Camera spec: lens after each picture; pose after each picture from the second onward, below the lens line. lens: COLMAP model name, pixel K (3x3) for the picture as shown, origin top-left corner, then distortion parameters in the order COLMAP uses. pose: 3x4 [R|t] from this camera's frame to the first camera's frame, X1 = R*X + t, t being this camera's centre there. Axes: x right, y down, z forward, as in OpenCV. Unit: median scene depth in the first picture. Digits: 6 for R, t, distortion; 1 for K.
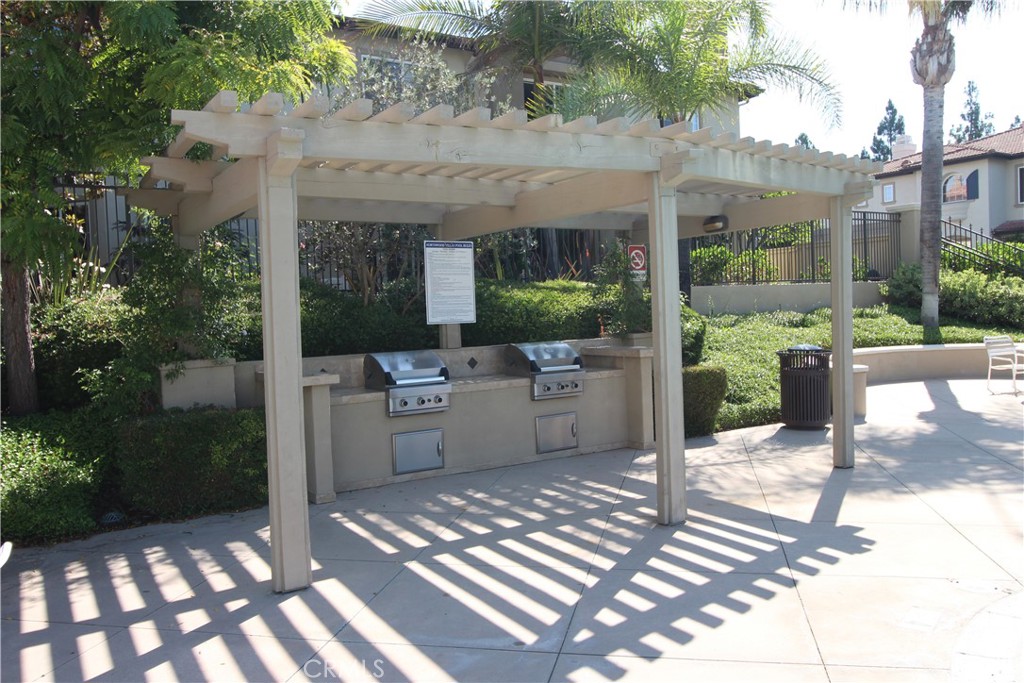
lens RADIAL K [[801.5, 0, 512.2], [0, 801.5, 337.3], [0, 0, 1]] dist [0.018104, -0.015353]
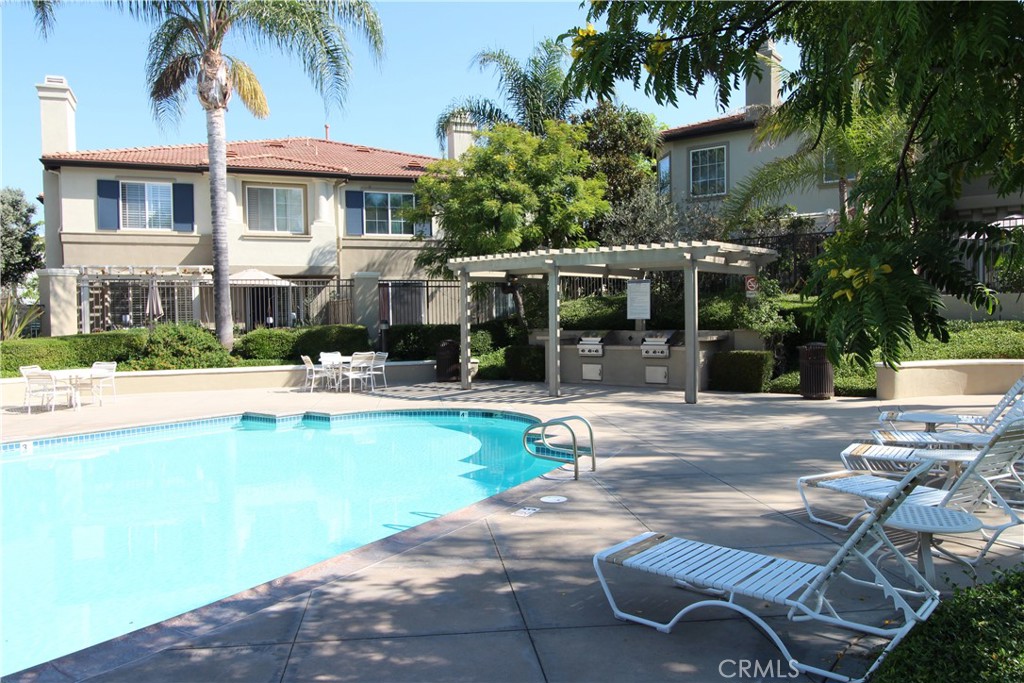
lens RADIAL K [[801.5, 0, 512.2], [0, 801.5, 337.3], [0, 0, 1]] dist [0.018104, -0.015353]
pose [[0.340799, 0.057844, -0.938355, 1.763551], [-0.031143, 0.998252, 0.050226, -0.063463], [0.939620, 0.012106, 0.342005, -0.030548]]
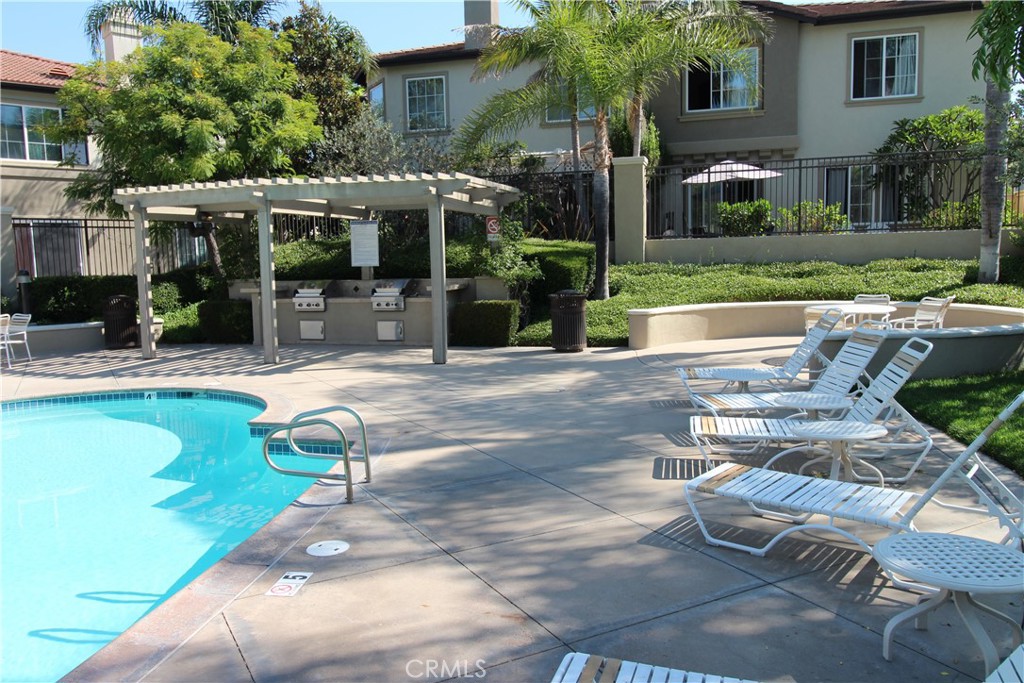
lens RADIAL K [[801.5, 0, 512.2], [0, 801.5, 337.3], [0, 0, 1]] dist [0.018104, -0.015353]
pose [[0.664421, 0.096154, -0.741147, 1.481885], [-0.028989, 0.994258, 0.103003, -0.052943], [0.746796, -0.046952, 0.663394, 0.037933]]
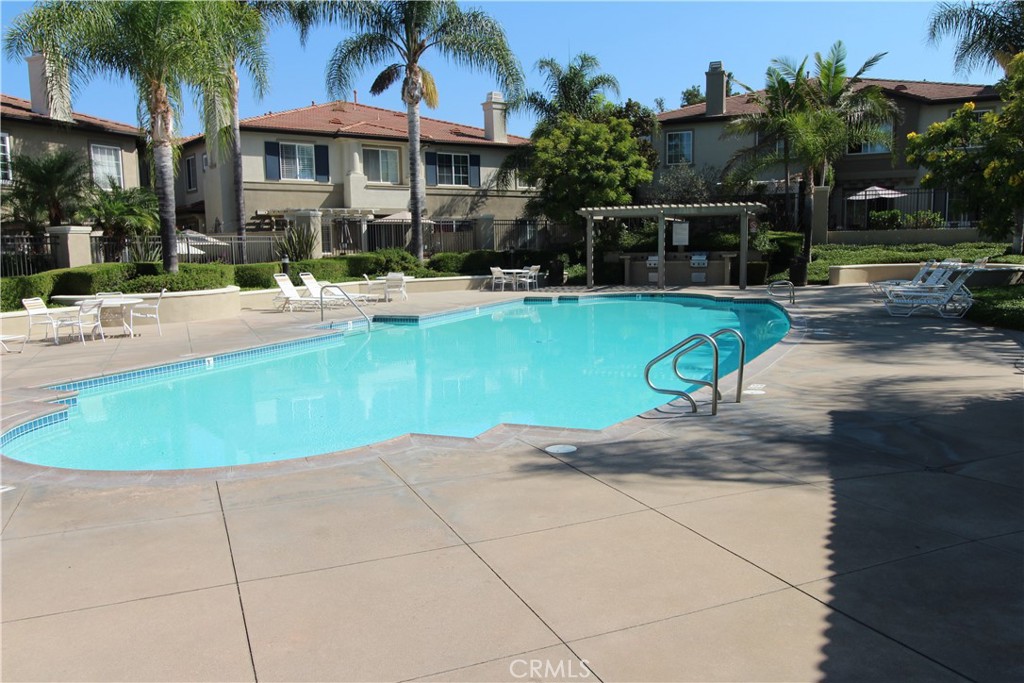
lens RADIAL K [[801.5, 0, 512.2], [0, 801.5, 337.3], [0, 0, 1]] dist [0.018104, -0.015353]
pose [[0.575129, 0.119658, -0.809264, 2.361488], [-0.033056, 0.991836, 0.123161, -0.024457], [0.817394, -0.044082, 0.574389, -1.619575]]
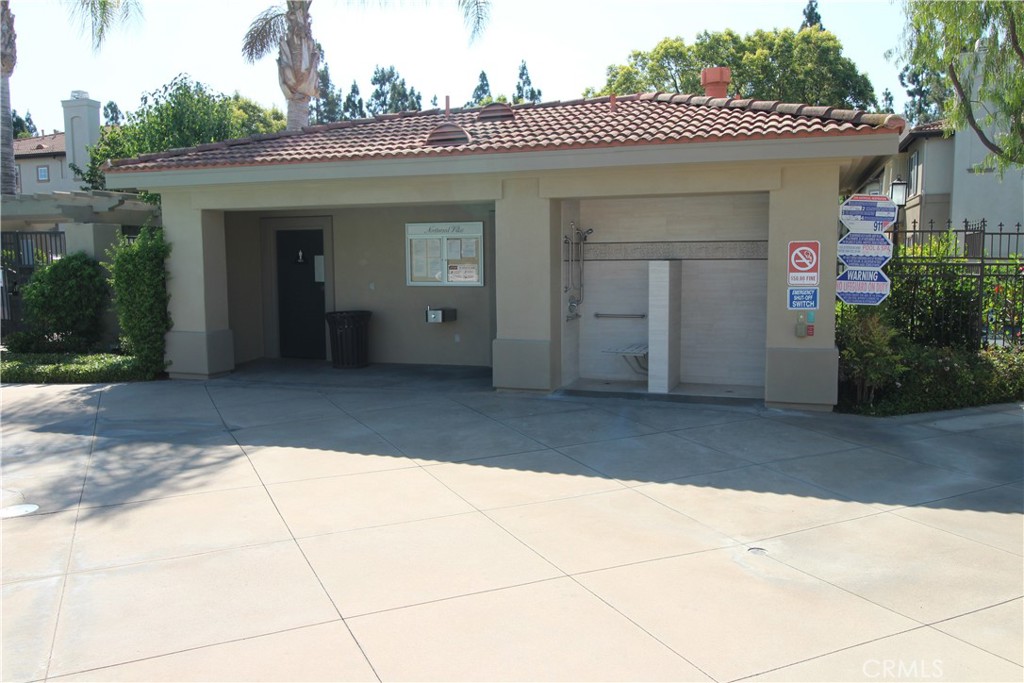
lens RADIAL K [[801.5, 0, 512.2], [0, 801.5, 337.3], [0, 0, 1]] dist [0.018104, -0.015353]
pose [[0.785658, -0.028833, 0.617989, 1.751057], [0.001619, 0.999006, 0.044551, 0.005753], [-0.618659, -0.034001, 0.784924, -1.867930]]
